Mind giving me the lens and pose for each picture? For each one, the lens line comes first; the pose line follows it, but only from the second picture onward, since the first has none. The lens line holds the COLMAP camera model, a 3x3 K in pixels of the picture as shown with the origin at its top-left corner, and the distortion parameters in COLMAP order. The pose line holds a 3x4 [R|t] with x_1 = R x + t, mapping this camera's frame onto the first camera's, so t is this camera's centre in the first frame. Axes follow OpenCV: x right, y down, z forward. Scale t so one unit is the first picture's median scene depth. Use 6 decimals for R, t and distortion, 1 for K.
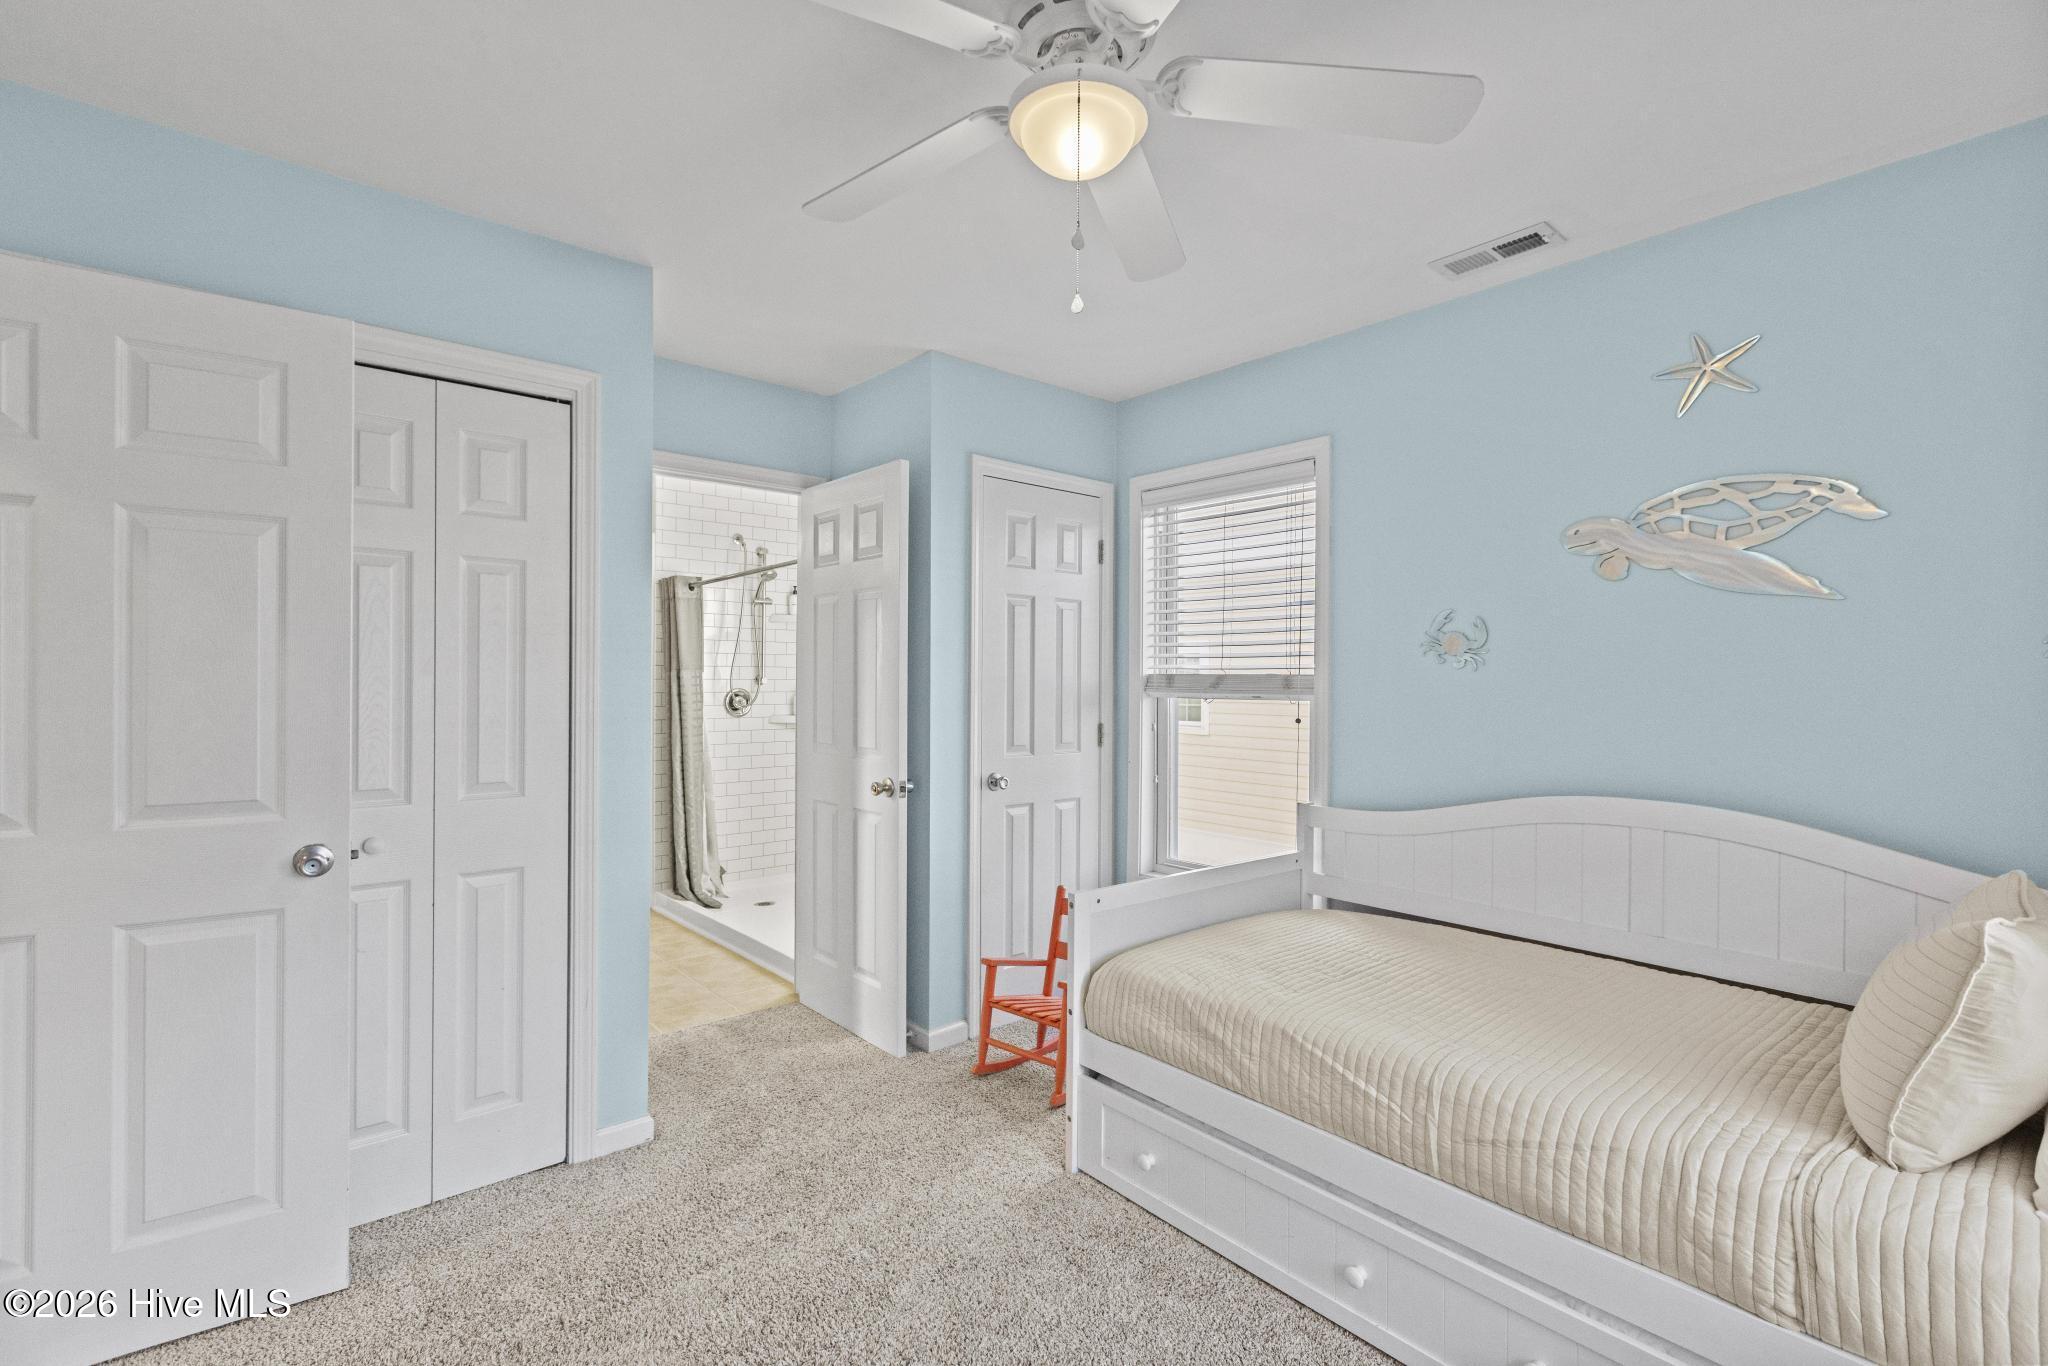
lens RADIAL K [[914.6, 0, 1035.7], [0, 914.6, 680.1], [0, 0, 1]] dist [0.005488, -0.001629]
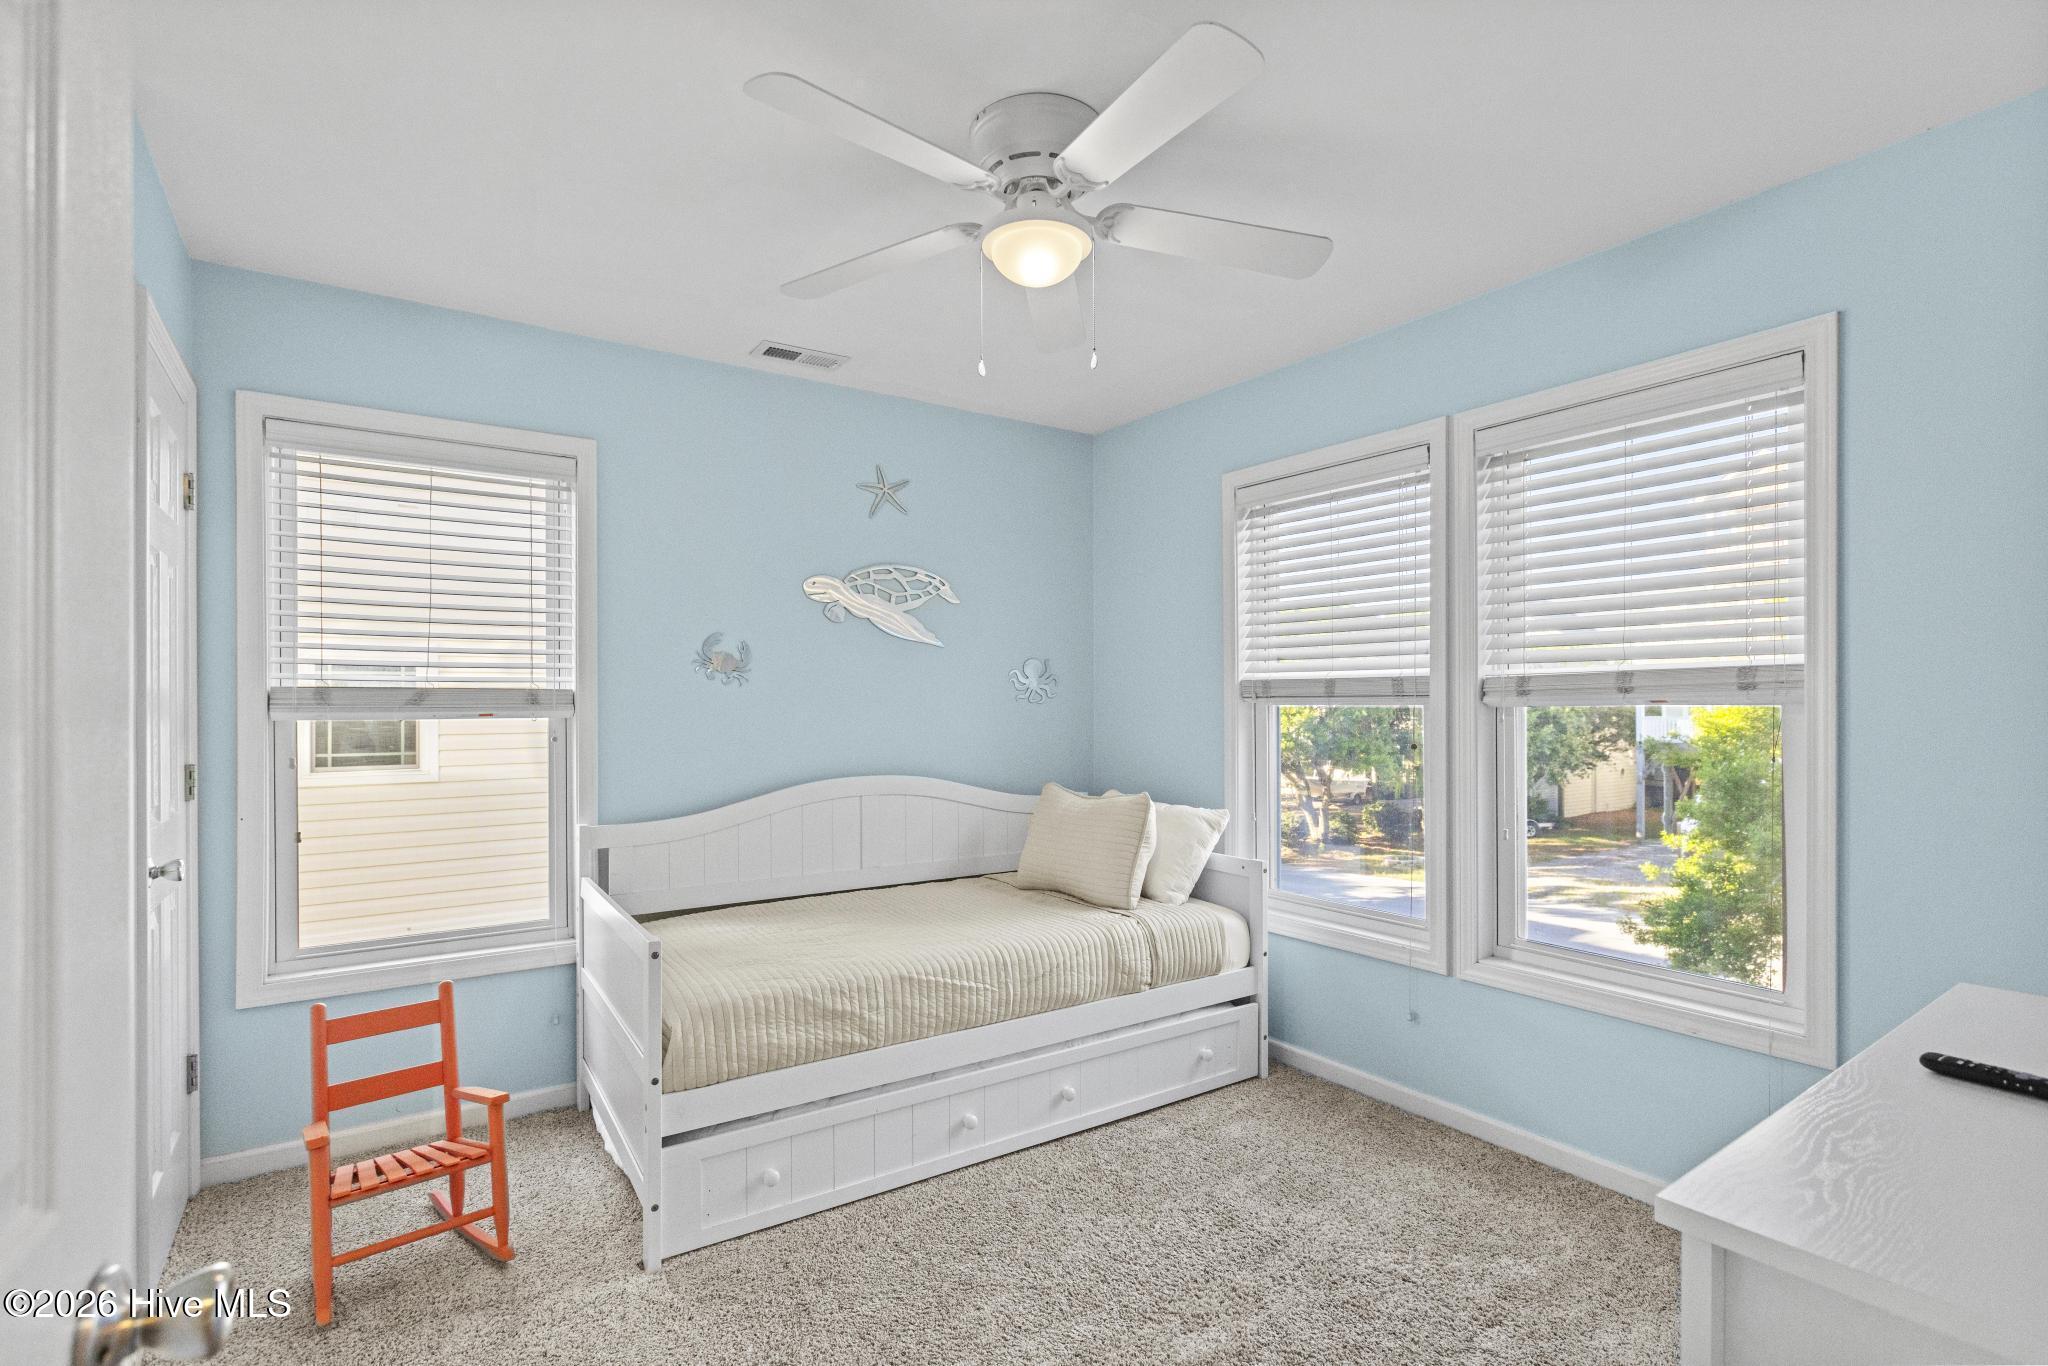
lens RADIAL K [[943.3, 0, 1039.4], [0, 943.3, 694.2], [0, 0, 1]] dist [-0.003190, -0.000007]
pose [[0.126591, 0.003717, 0.991948, -0.849108], [0.006013, 0.999972, -0.004515, 0.009881], [-0.991937, 0.006536, 0.126565, 0.576029]]
